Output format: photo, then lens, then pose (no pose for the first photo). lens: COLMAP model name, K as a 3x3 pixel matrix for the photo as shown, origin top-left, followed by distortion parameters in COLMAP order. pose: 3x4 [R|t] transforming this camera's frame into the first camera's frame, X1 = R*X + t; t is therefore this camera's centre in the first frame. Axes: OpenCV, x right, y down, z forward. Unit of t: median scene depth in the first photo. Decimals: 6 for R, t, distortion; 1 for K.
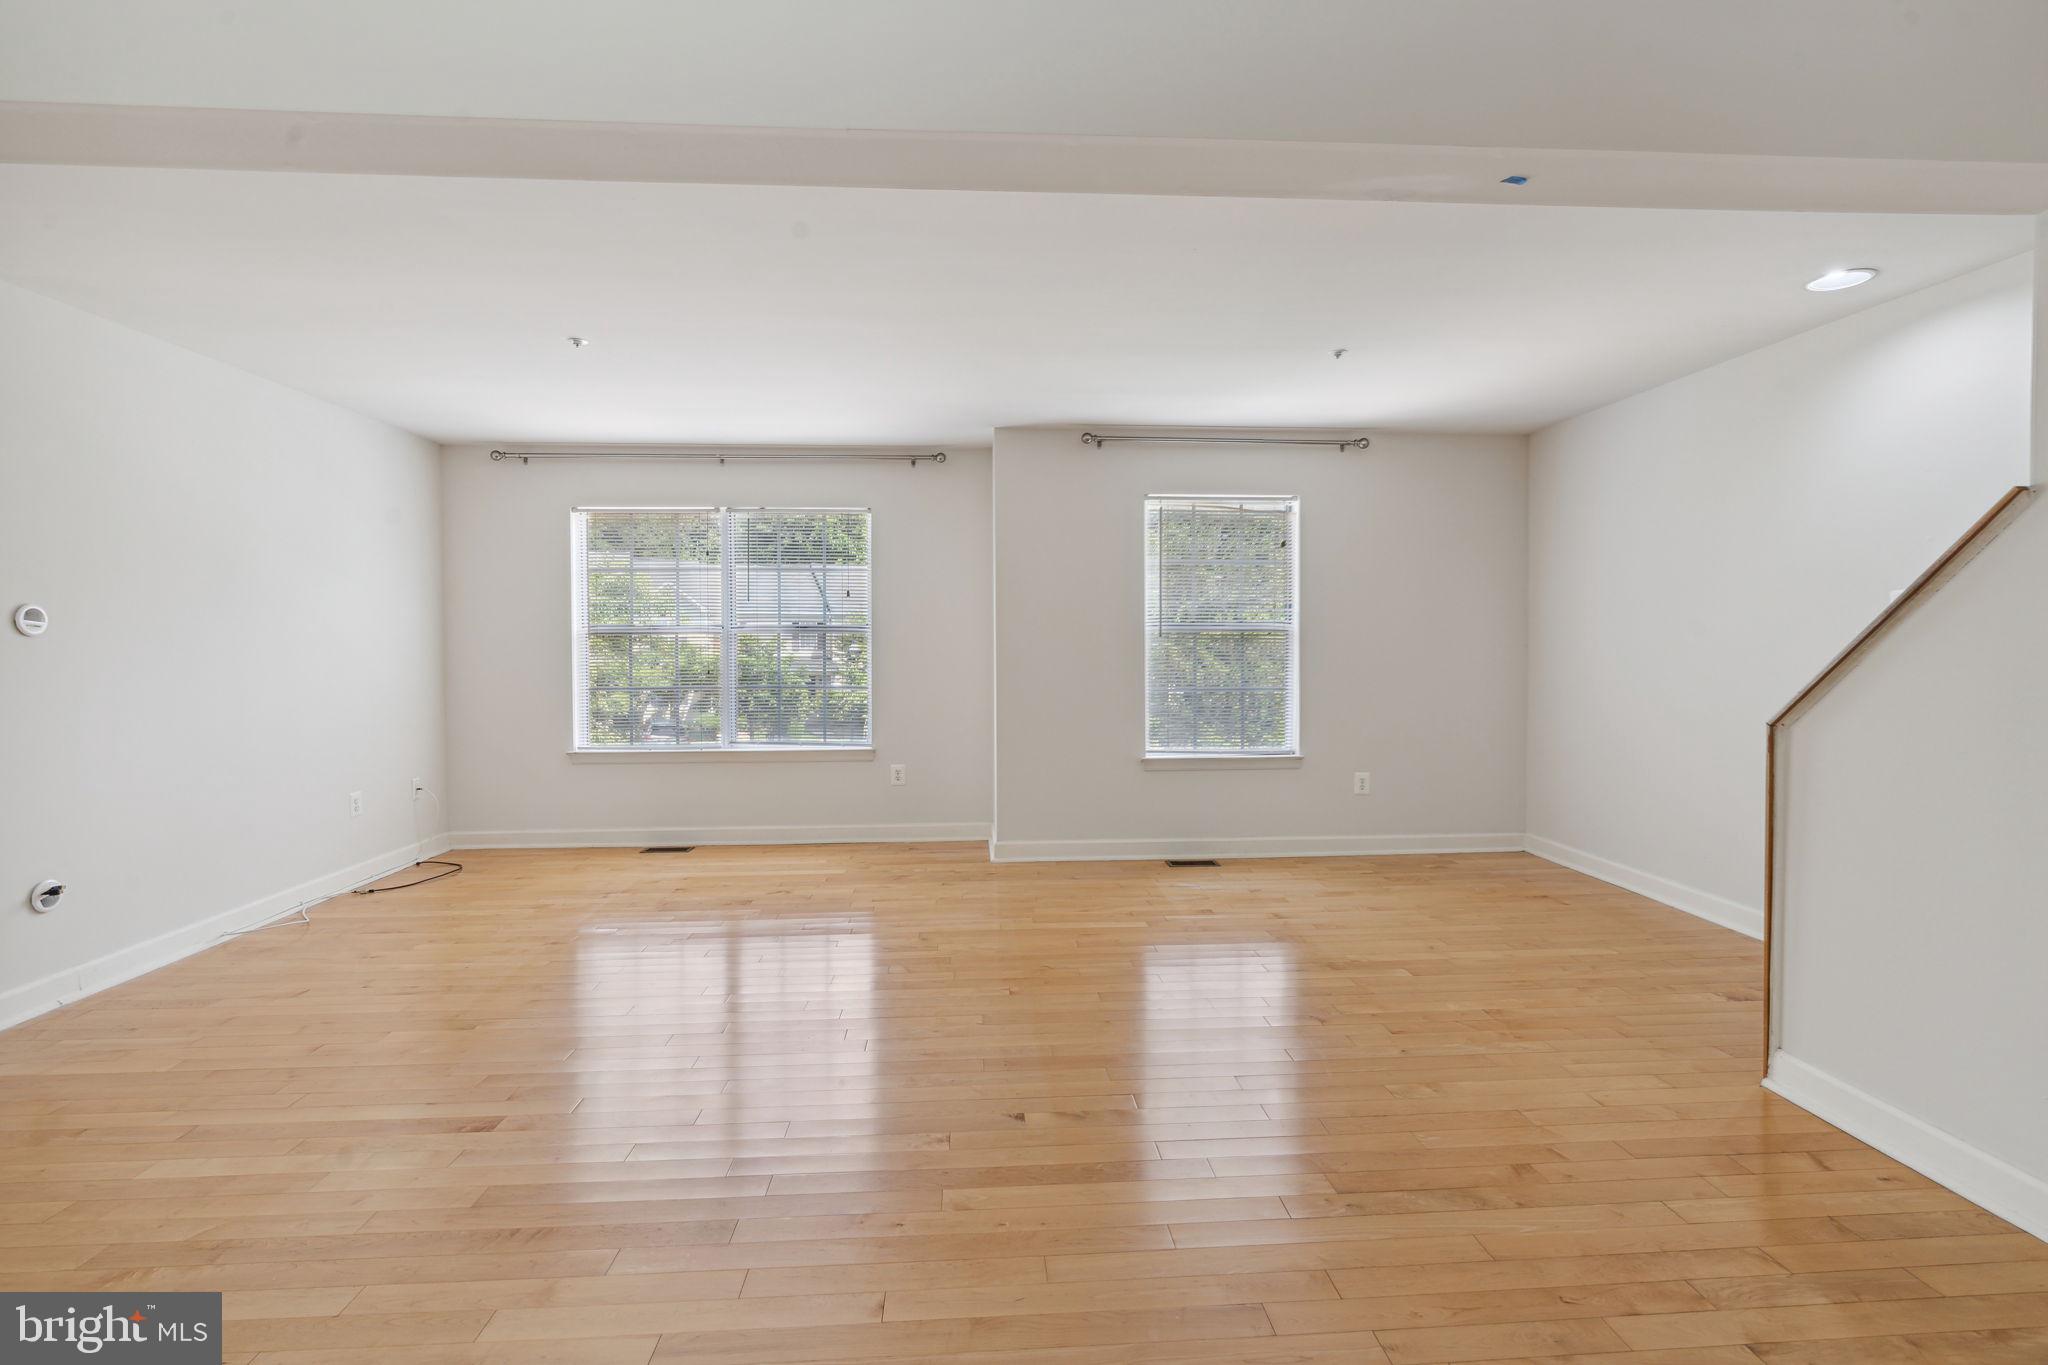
lens RADIAL K [[945.8, 0, 1024.0], [0, 945.8, 682.5], [0, 0, 1]] dist [-0.001837, 0.000258]
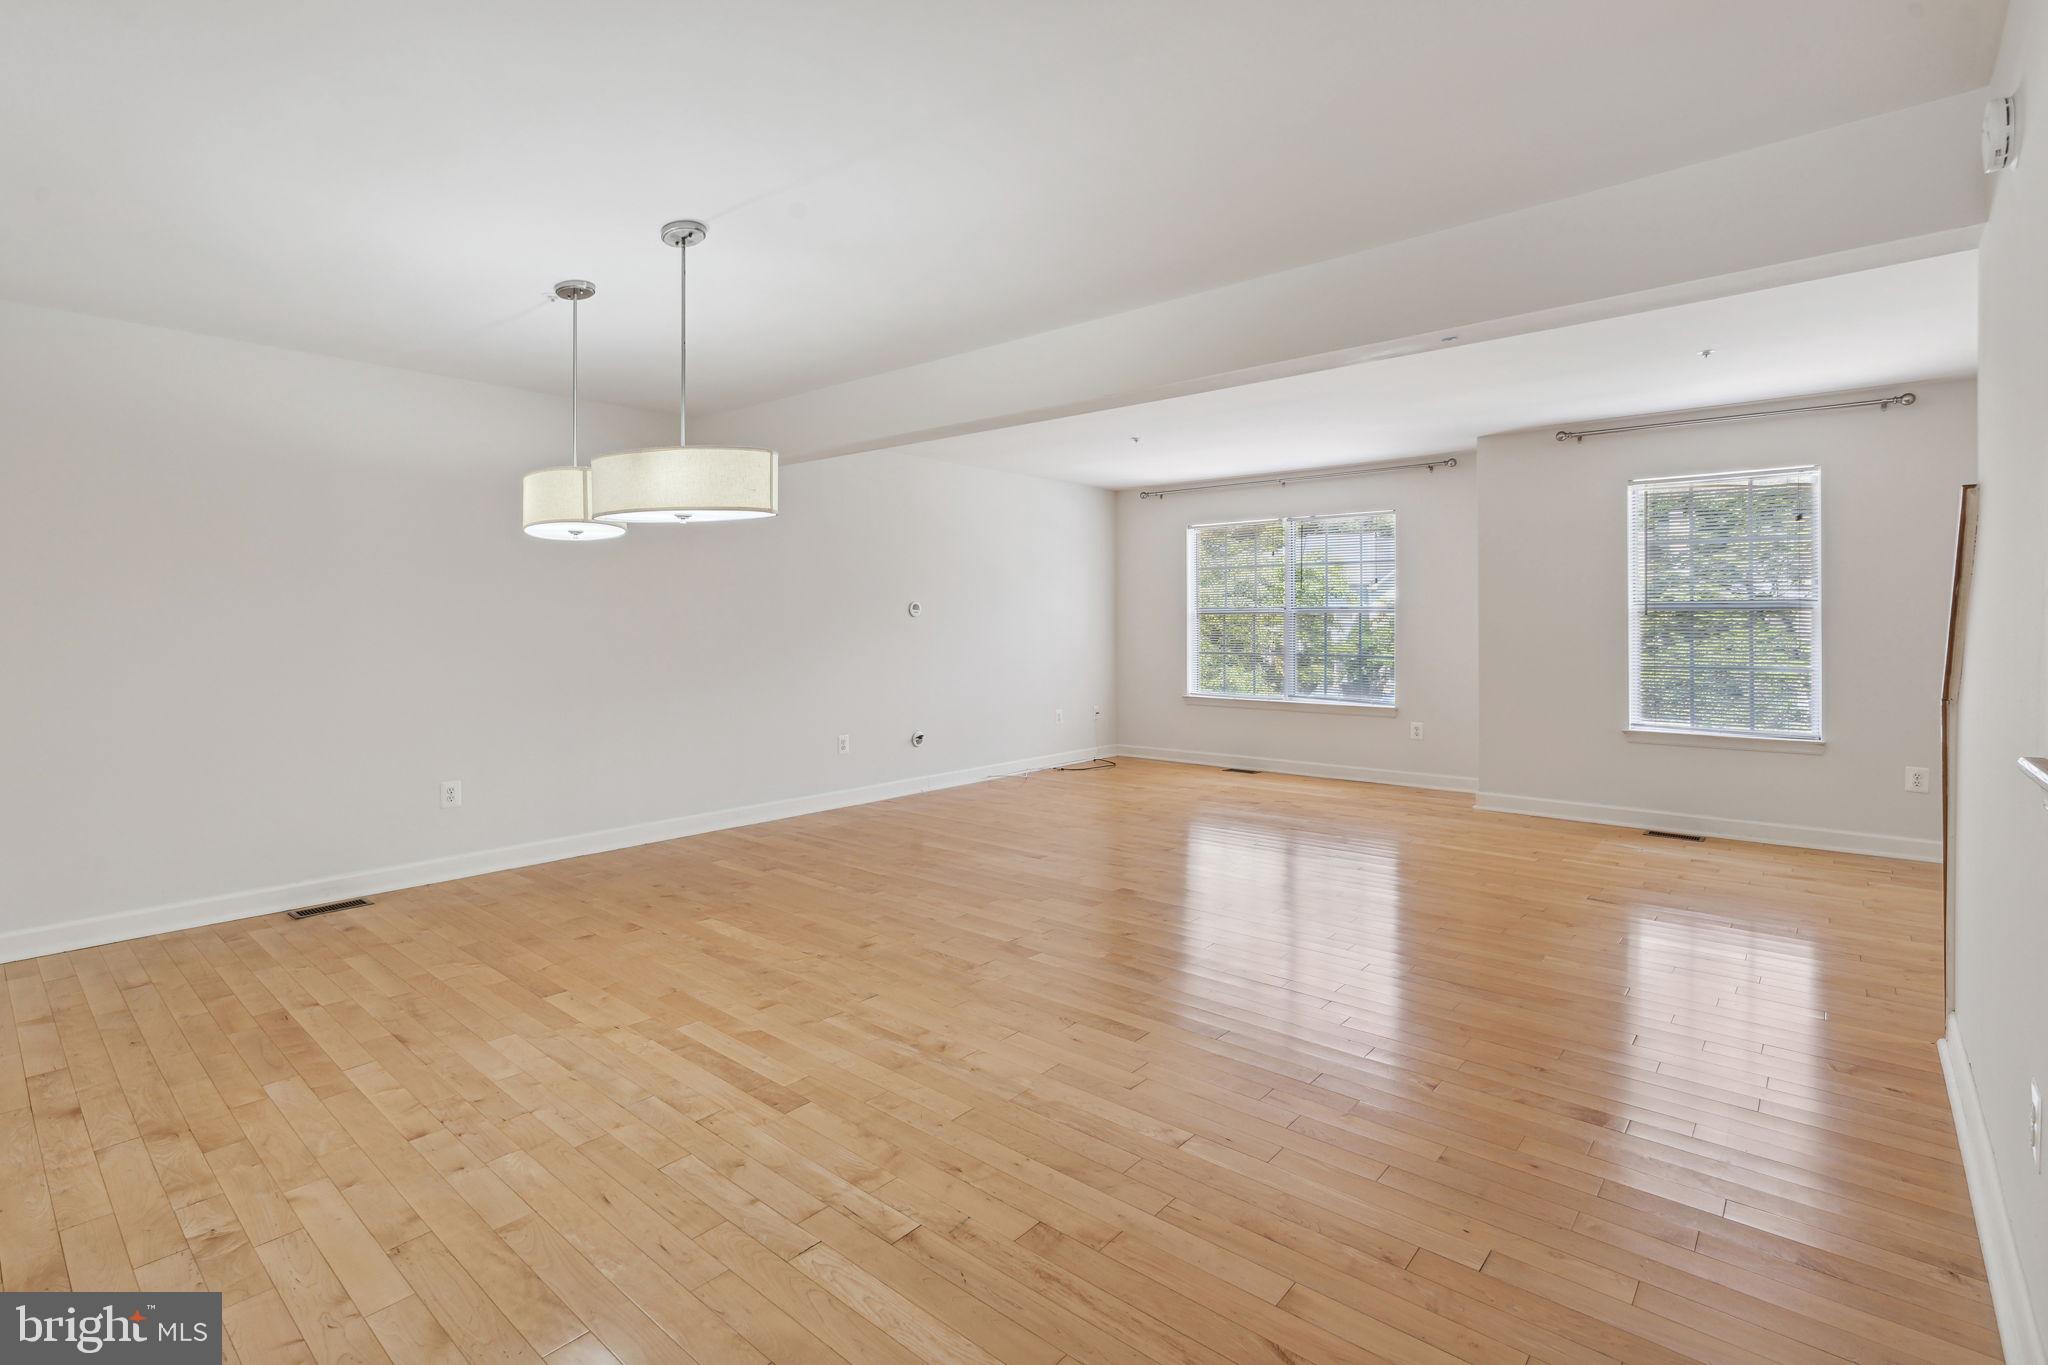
lens RADIAL K [[945.8, 0, 1024.0], [0, 945.8, 682.5], [0, 0, 1]] dist [-0.001837, 0.000258]
pose [[0.720806, 0.046508, -0.691574, 0.362530], [-0.029490, 0.998901, 0.036439, 0.008314], [0.692509, -0.005871, 0.721385, -0.222174]]
